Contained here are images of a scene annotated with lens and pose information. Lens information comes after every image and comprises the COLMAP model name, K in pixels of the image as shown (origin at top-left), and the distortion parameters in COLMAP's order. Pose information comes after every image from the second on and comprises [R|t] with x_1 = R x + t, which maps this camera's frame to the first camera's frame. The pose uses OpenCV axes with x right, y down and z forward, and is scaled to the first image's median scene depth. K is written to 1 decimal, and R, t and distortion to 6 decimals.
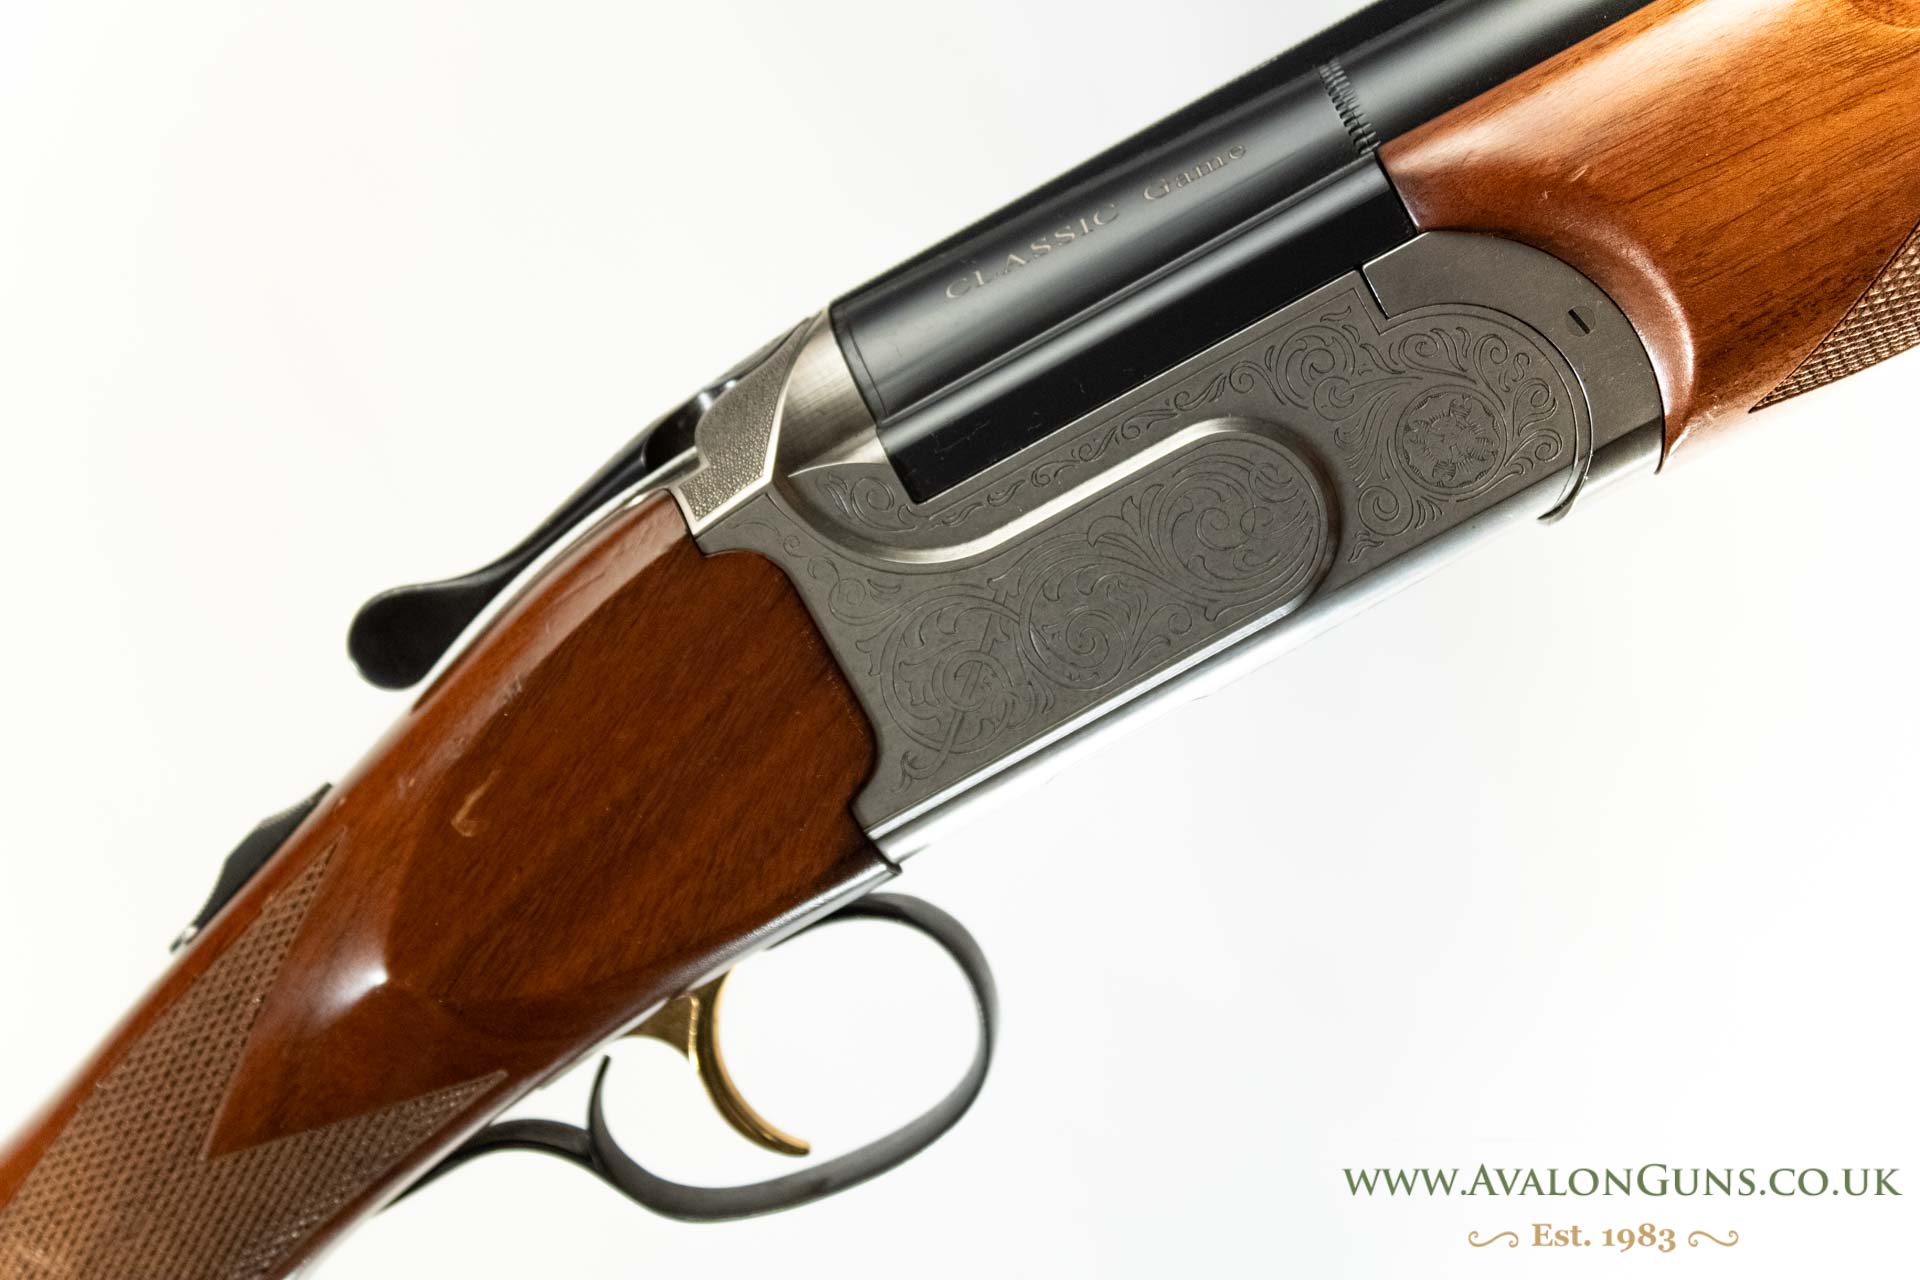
lens RADIAL K [[4422.2, 0, 960.0], [0, 4422.2, 640.0], [0, 0, 1]] dist [0.059375, -0.409993]
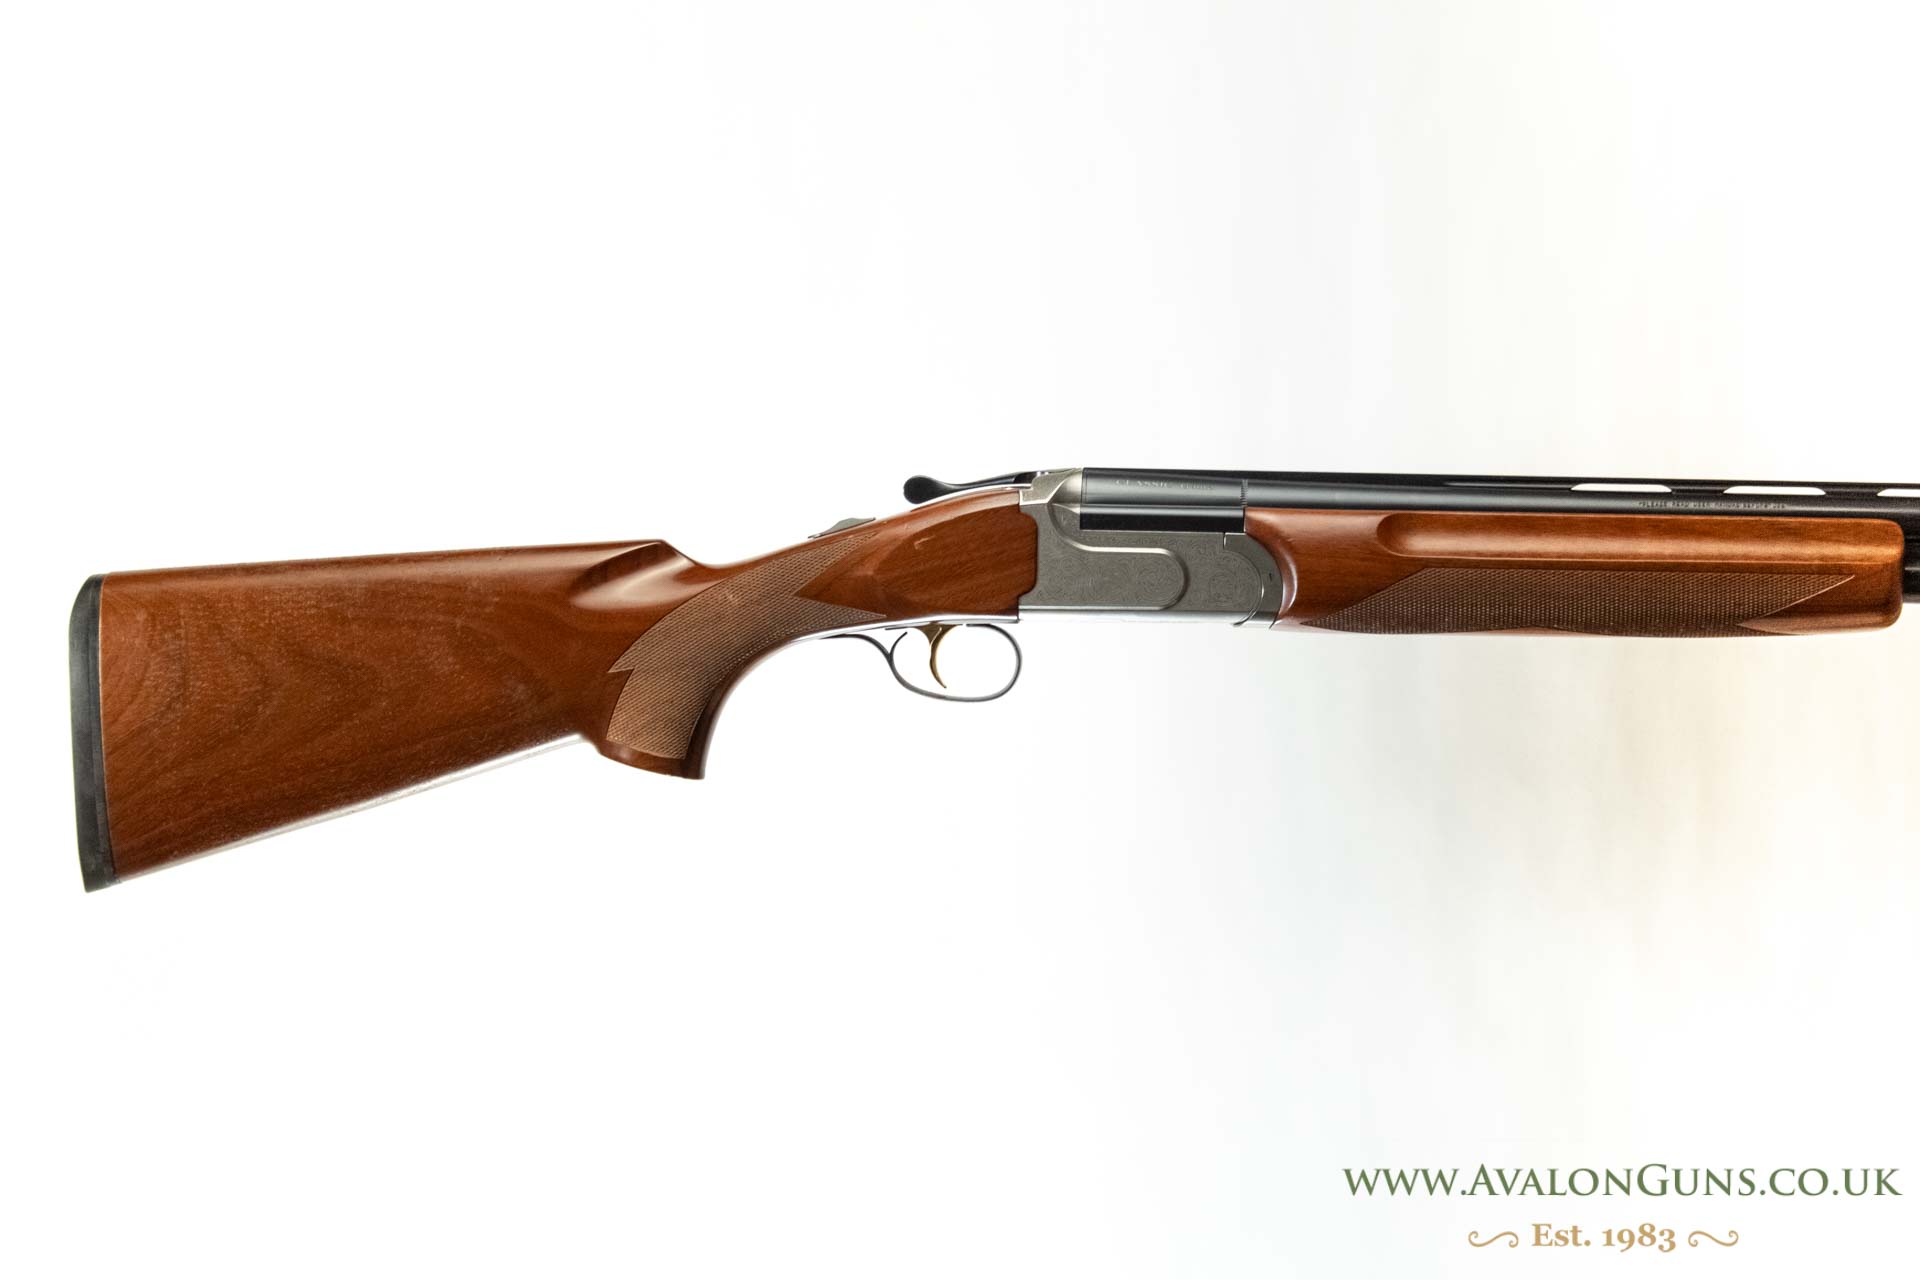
lens RADIAL K [[4422.2, 0, 960.0], [0, 4422.2, 640.0], [0, 0, 1]] dist [0.059375, -0.409993]
pose [[0.865265, 0.500642, 0.025980, -0.136709], [-0.497491, 0.863899, -0.078618, 0.360007], [-0.061804, 0.055101, 0.996566, -2.418779]]
